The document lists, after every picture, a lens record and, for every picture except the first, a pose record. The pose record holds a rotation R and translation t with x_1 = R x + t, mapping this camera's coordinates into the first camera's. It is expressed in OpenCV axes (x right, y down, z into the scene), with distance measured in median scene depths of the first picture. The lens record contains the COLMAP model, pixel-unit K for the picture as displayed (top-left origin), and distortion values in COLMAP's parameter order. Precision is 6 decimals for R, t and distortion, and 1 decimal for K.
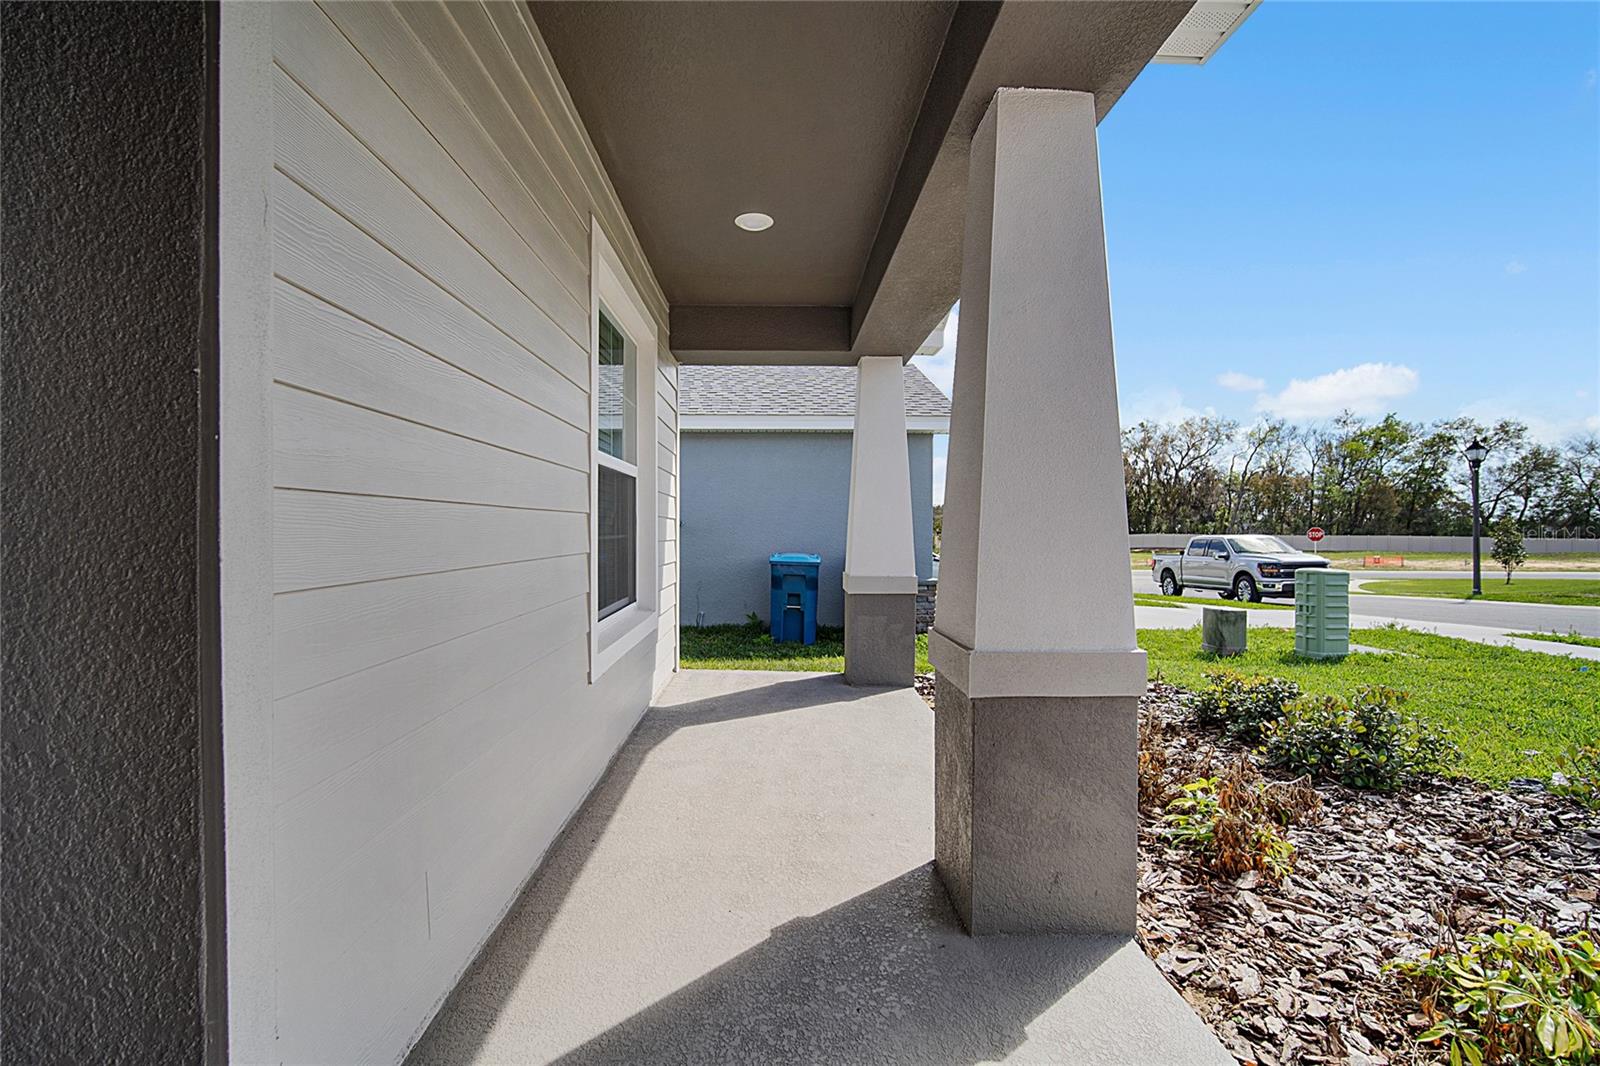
lens RADIAL K [[716.3, 0, 806.5], [0, 716.3, 531.3], [0, 0, 1]] dist [-0.011845, 0.002494]
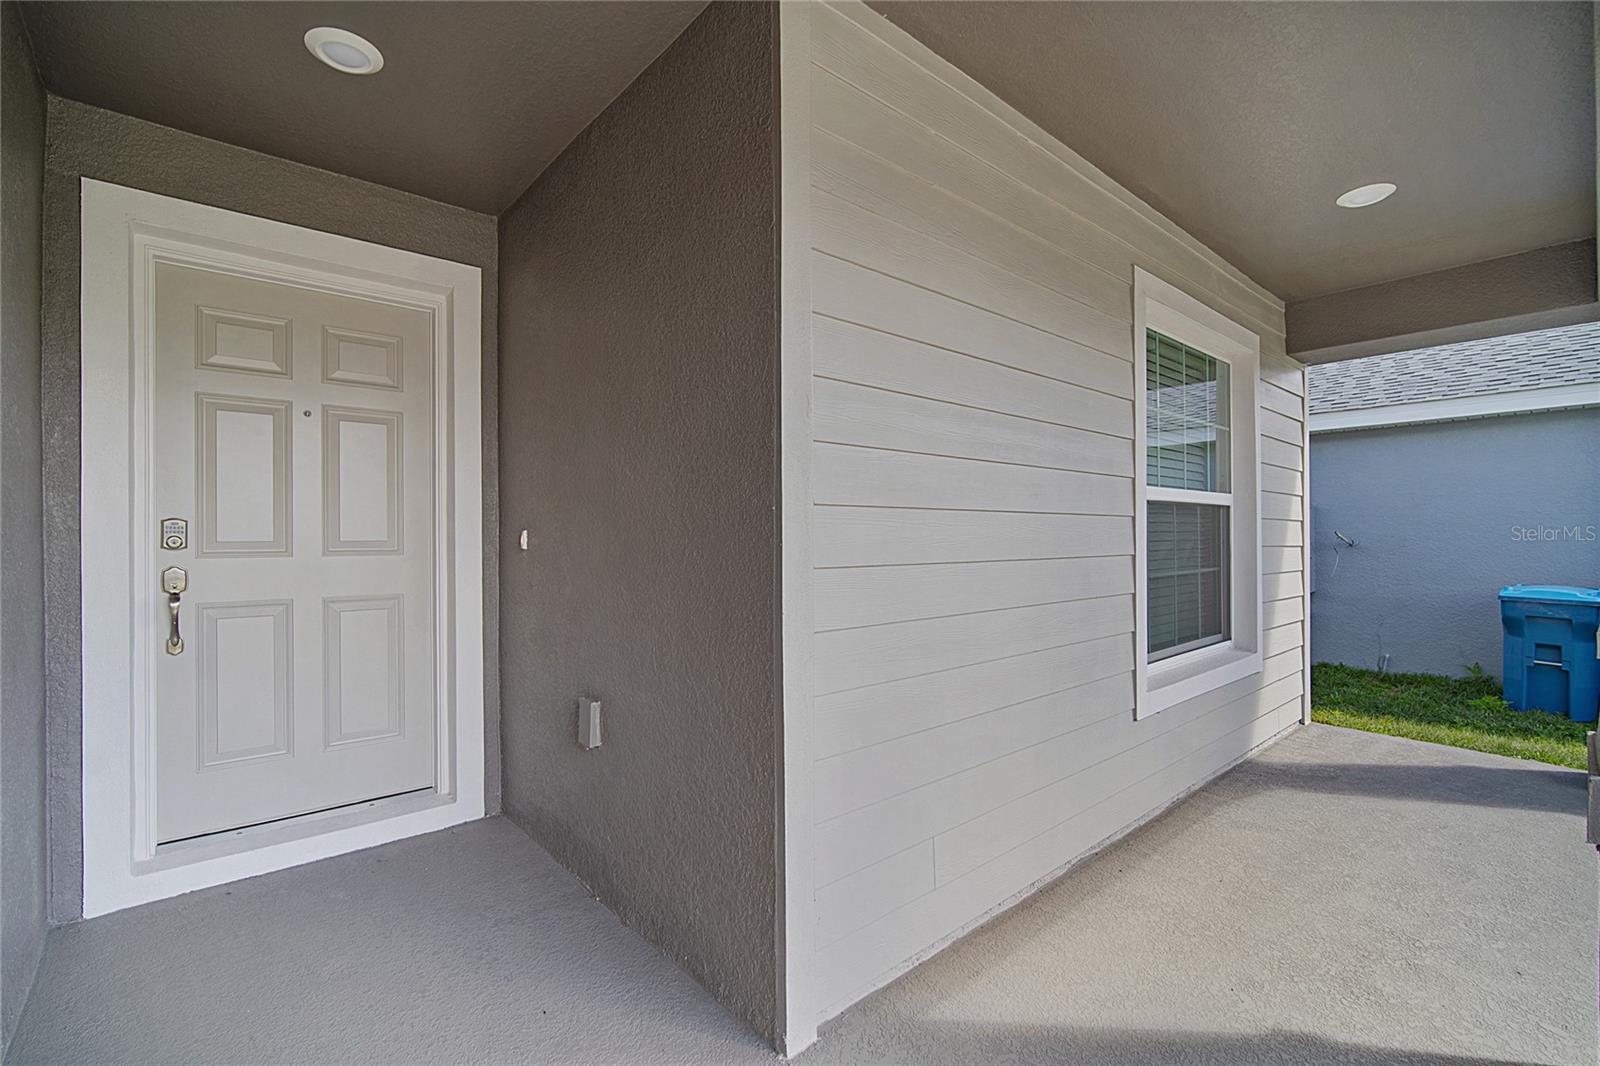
lens RADIAL K [[716.3, 0, 790.3], [0, 716.3, 536.7], [0, 0, 1]] dist [-0.011845, 0.002494]
pose [[0.637961, -0.005495, -0.770049, 0.148339], [-0.001917, 0.999960, -0.008724, -0.035396], [0.770067, 0.007042, 0.637925, -0.034481]]
